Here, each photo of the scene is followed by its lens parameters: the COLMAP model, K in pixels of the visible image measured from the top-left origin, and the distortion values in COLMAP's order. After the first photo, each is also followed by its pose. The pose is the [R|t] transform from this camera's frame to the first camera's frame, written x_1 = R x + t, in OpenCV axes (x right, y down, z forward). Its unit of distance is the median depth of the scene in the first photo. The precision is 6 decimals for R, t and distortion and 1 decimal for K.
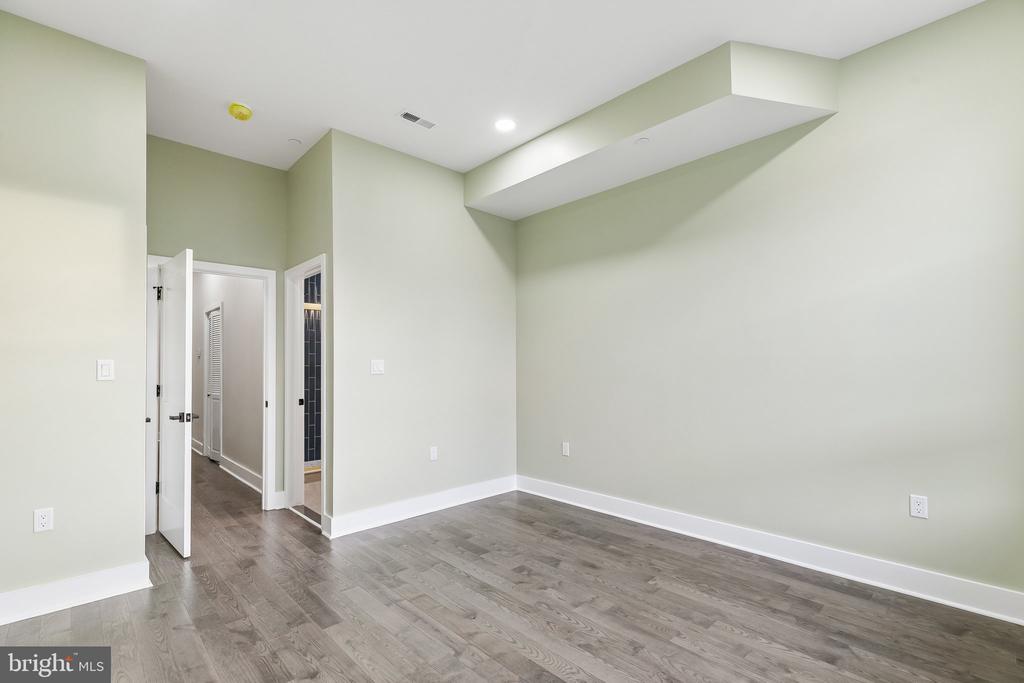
lens RADIAL K [[469.1, 0, 510.6], [0, 469.1, 360.7], [0, 0, 1]] dist [0.003634, -0.000395]
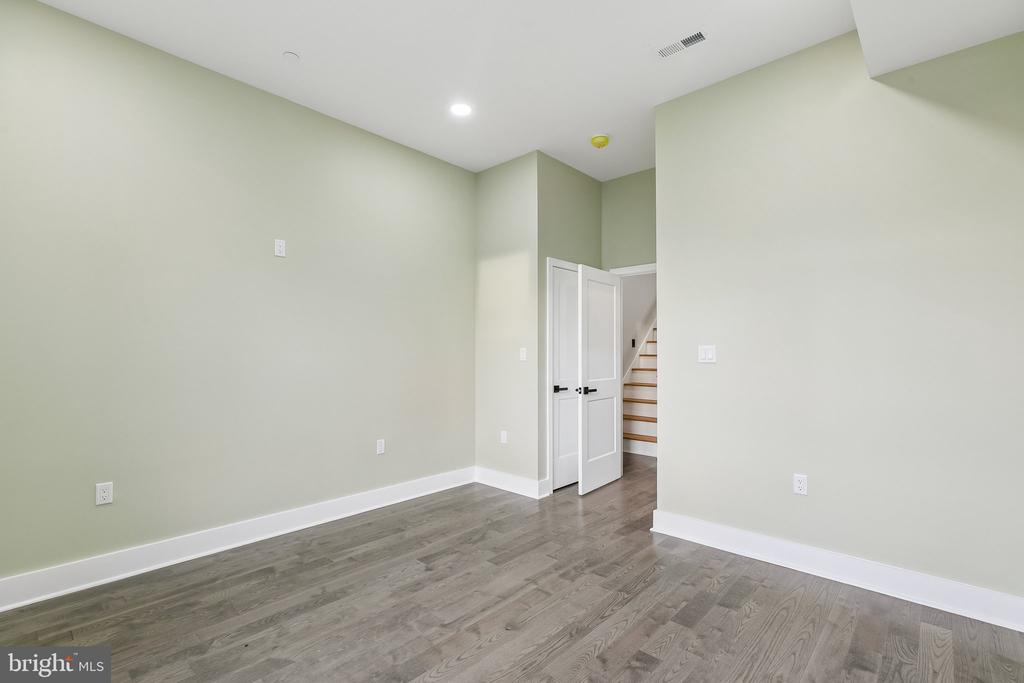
lens RADIAL K [[469.1, 0, 510.0], [0, 469.1, 346.5], [0, 0, 1]] dist [0.003634, -0.000395]
pose [[0.065654, -0.005871, -0.997825, 0.685576], [0.009314, 0.999943, -0.005270, 0.000804], [0.997799, -0.008948, 0.065704, 0.775009]]
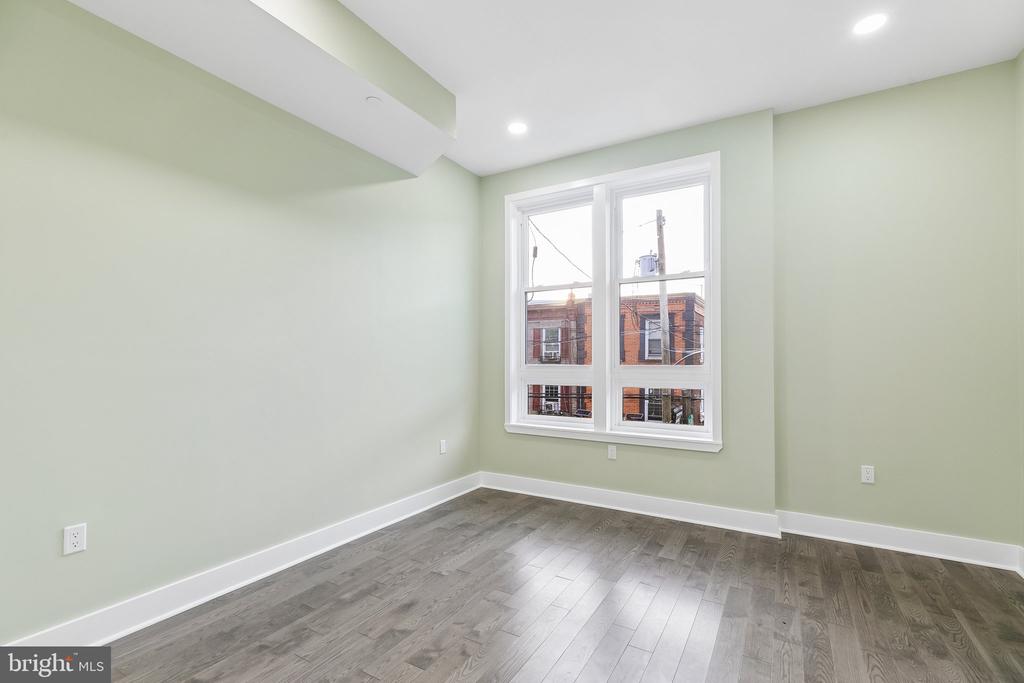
lens RADIAL K [[469.1, 0, 512.5], [0, 469.1, 346.4], [0, 0, 1]] dist [0.003634, -0.000395]
pose [[-0.283774, 0.033411, 0.958309, -0.682432], [-0.011894, 0.999193, -0.038359, 0.019159], [-0.958817, -0.022284, -0.283148, 1.087189]]
